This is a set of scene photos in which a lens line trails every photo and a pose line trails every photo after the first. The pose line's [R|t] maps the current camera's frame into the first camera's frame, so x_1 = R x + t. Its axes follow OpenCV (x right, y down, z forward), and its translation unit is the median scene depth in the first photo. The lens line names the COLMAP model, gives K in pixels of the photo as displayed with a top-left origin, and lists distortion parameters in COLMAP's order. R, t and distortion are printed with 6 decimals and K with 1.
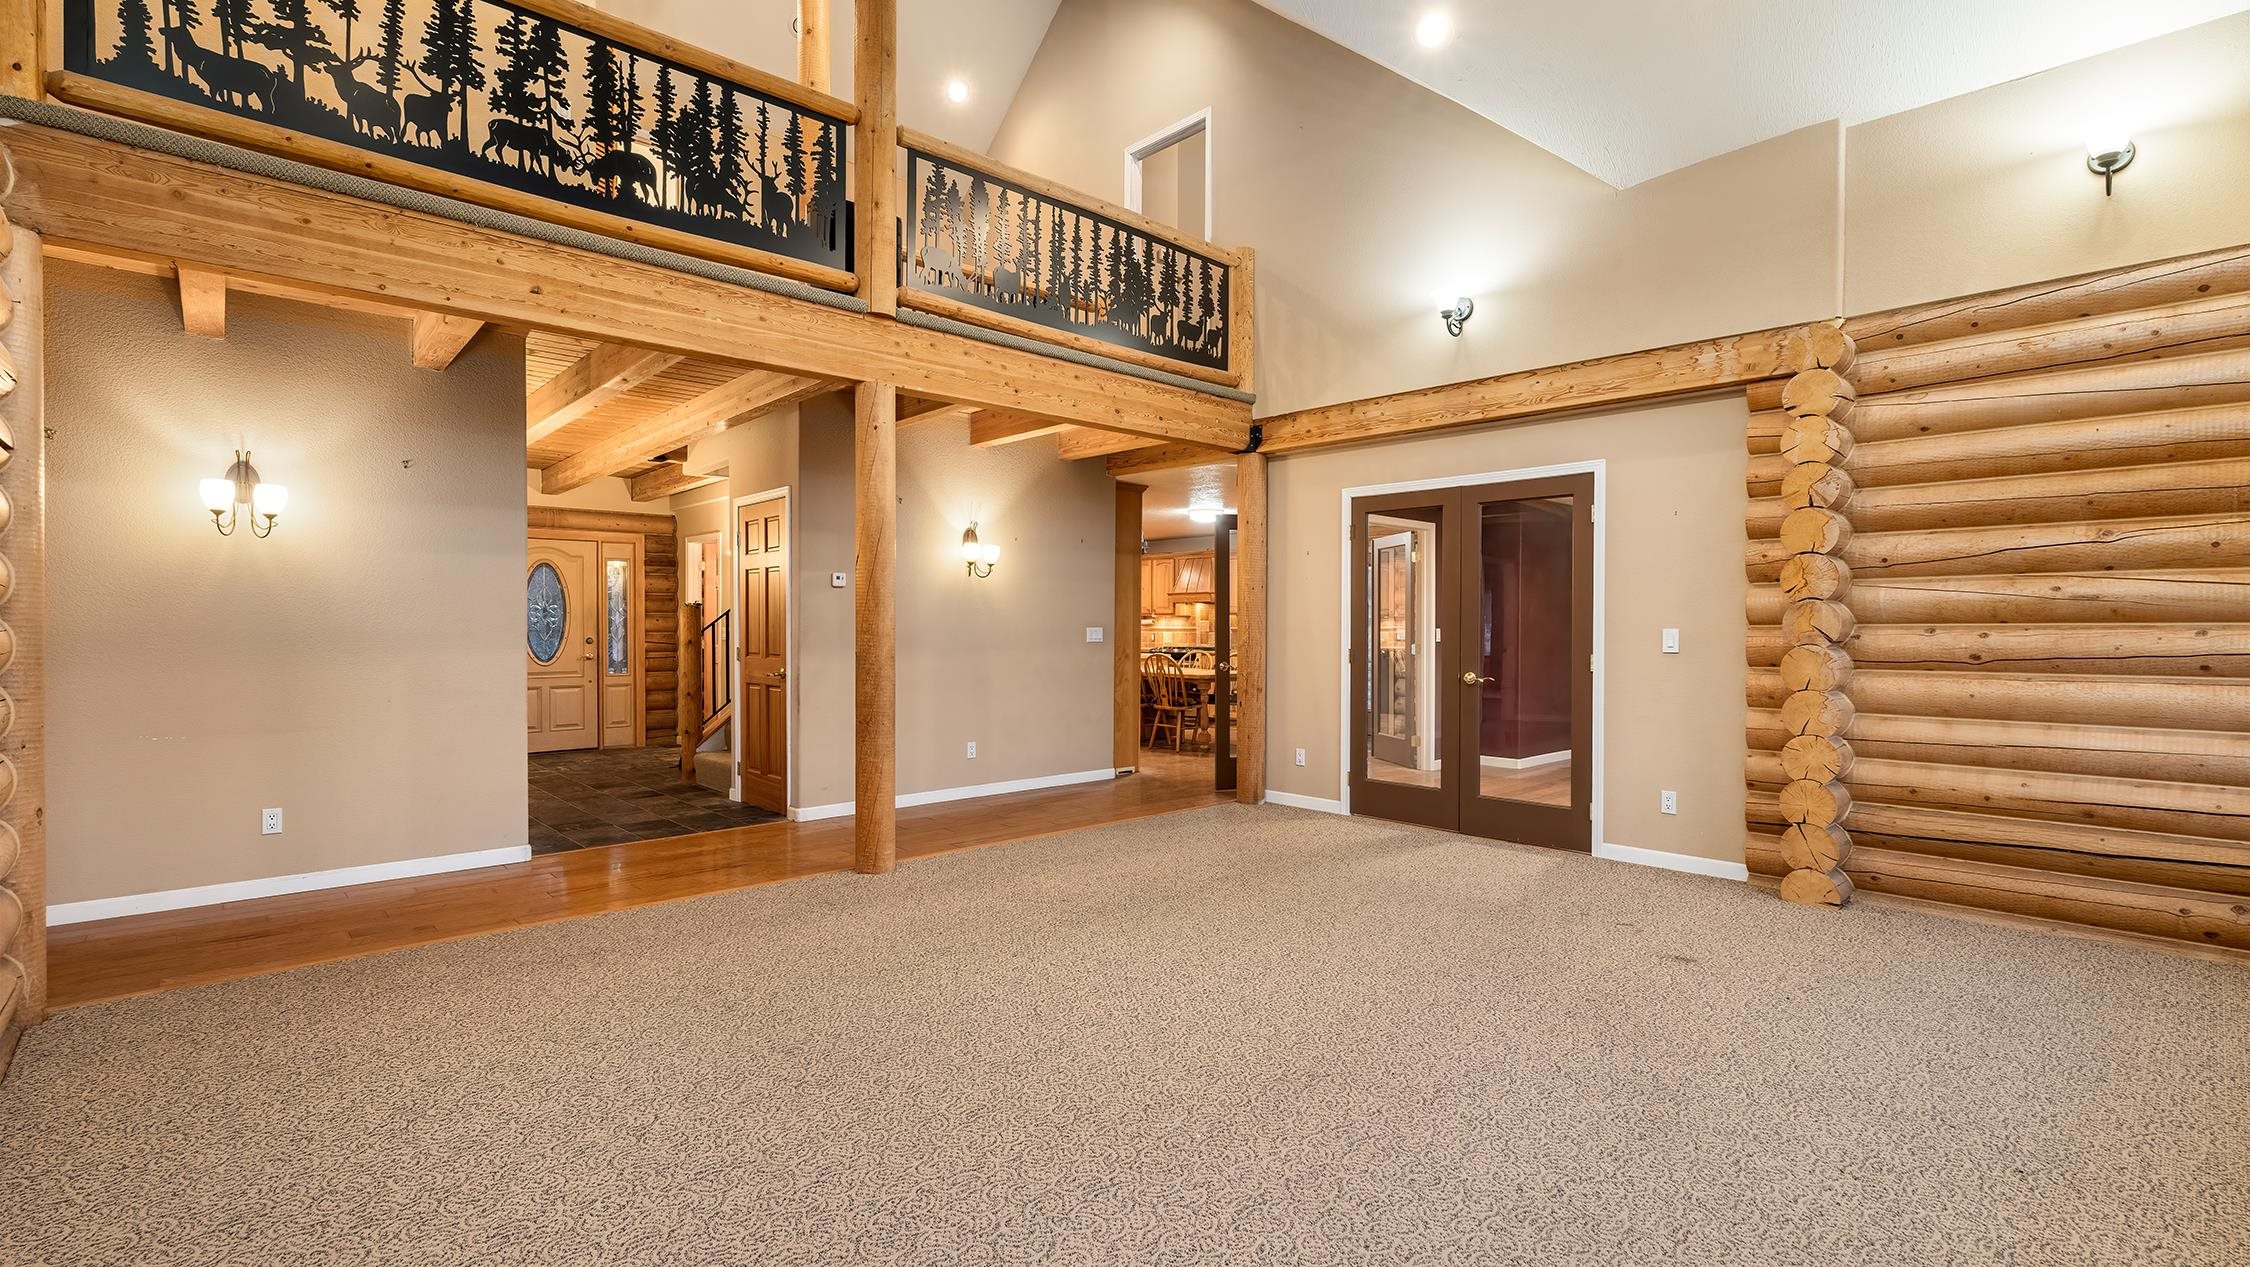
lens RADIAL K [[997.7, 0, 1124.0], [0, 997.7, 636.6], [0, 0, 1]] dist [-0.000122, 0.000283]
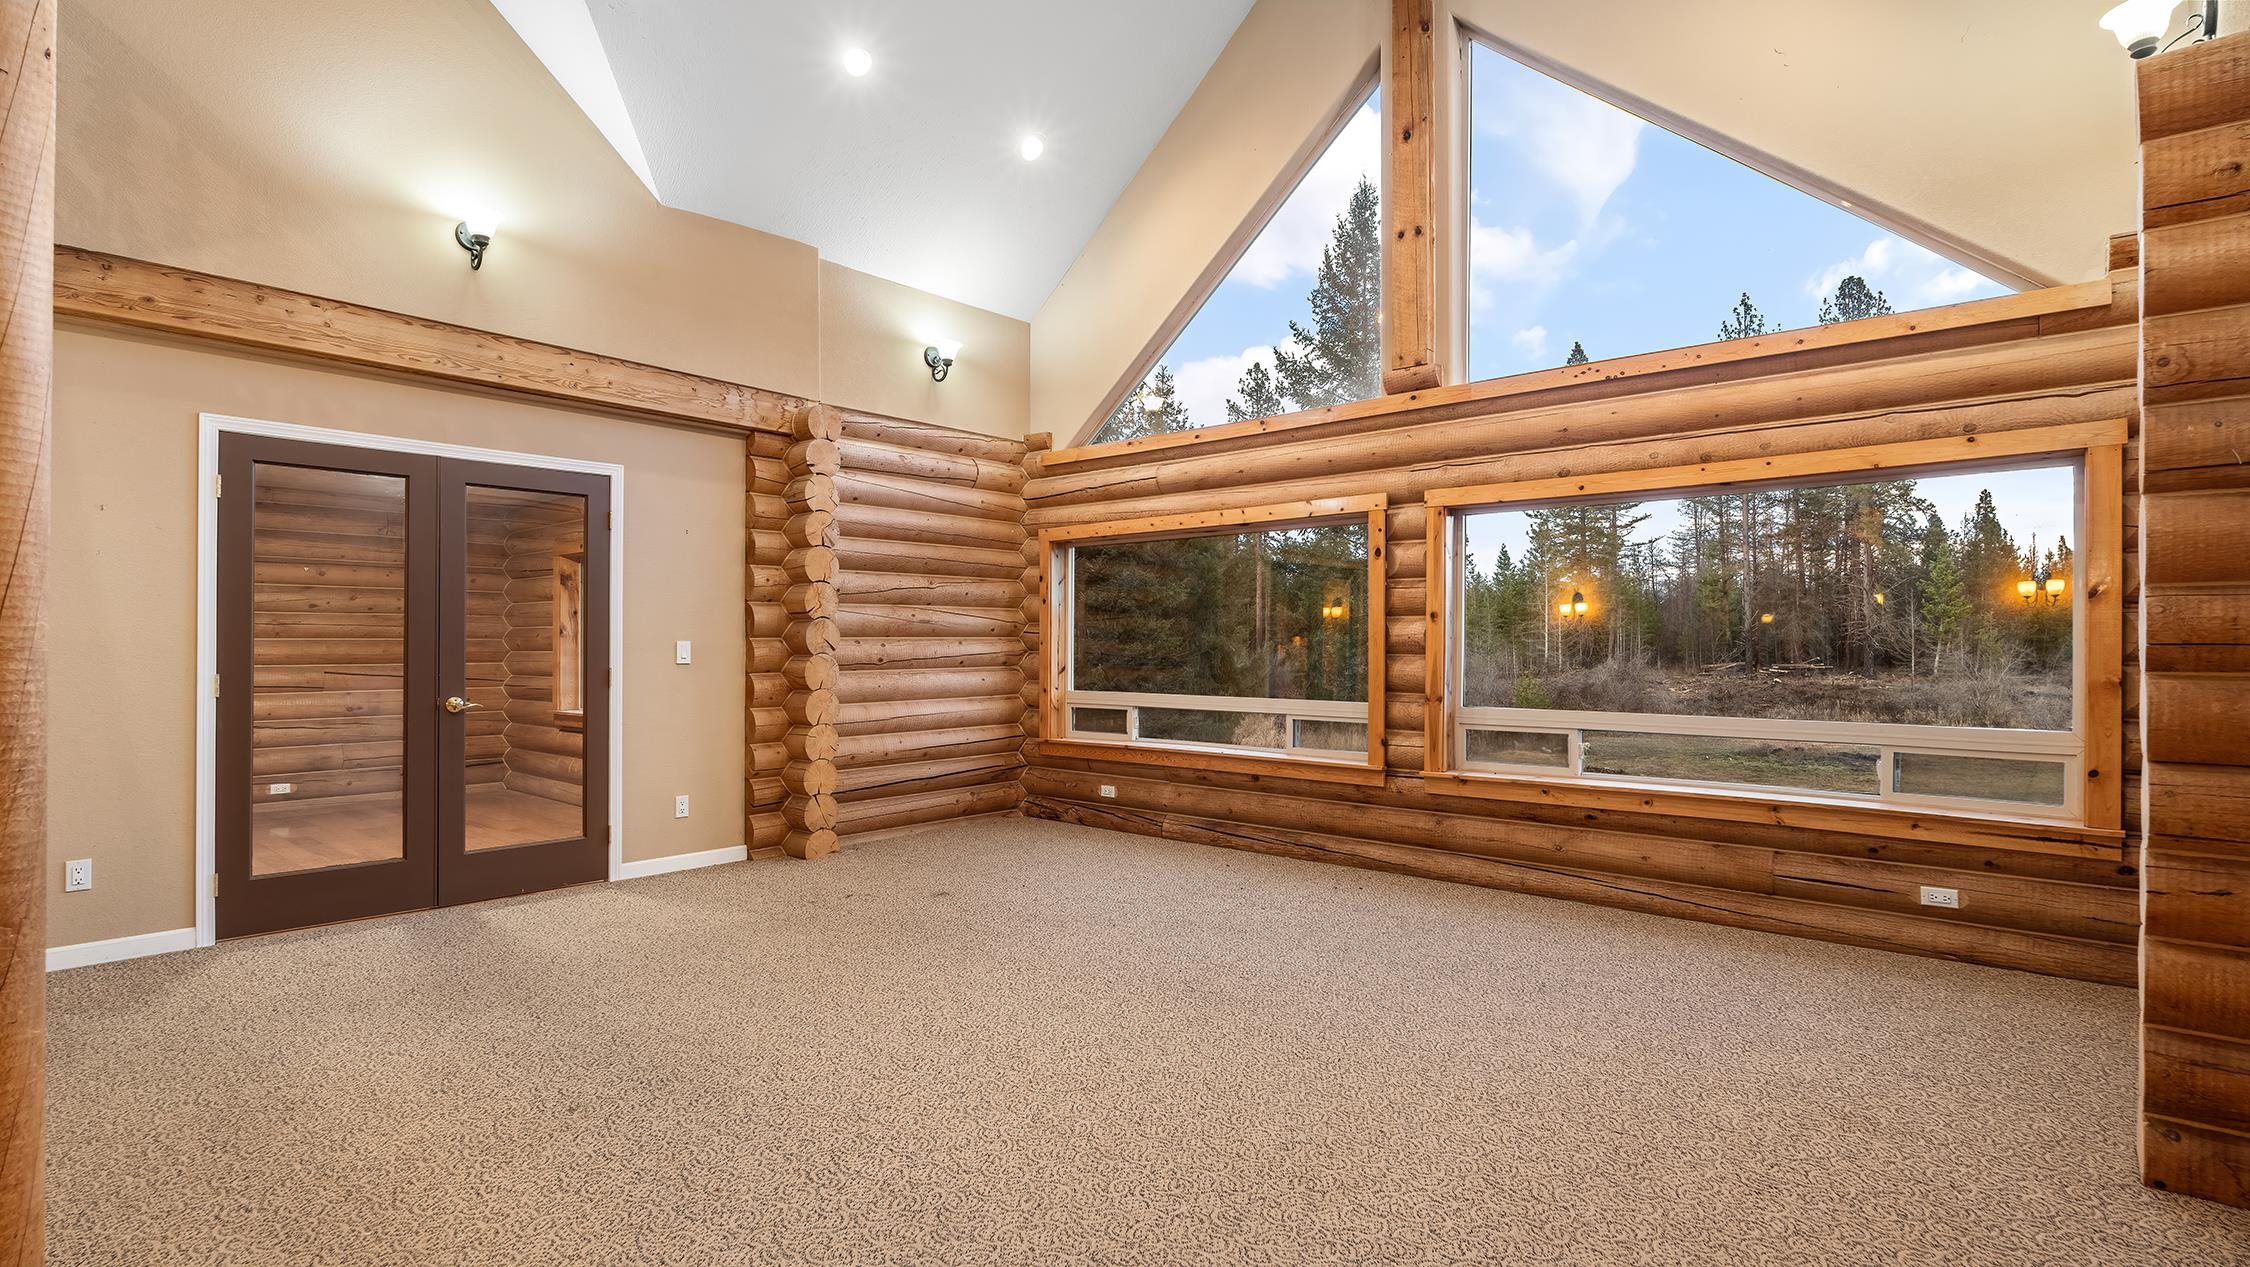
lens RADIAL K [[1094.5, 0, 1124.3], [0, 1094.5, 633.4], [0, 0, 1]] dist [-0.005512, -0.000694]
pose [[-0.100401, 0.002931, 0.994943, -0.643261], [0.006055, 0.999979, -0.002335, -0.010332], [-0.994929, 0.005790, -0.100417, 0.650163]]
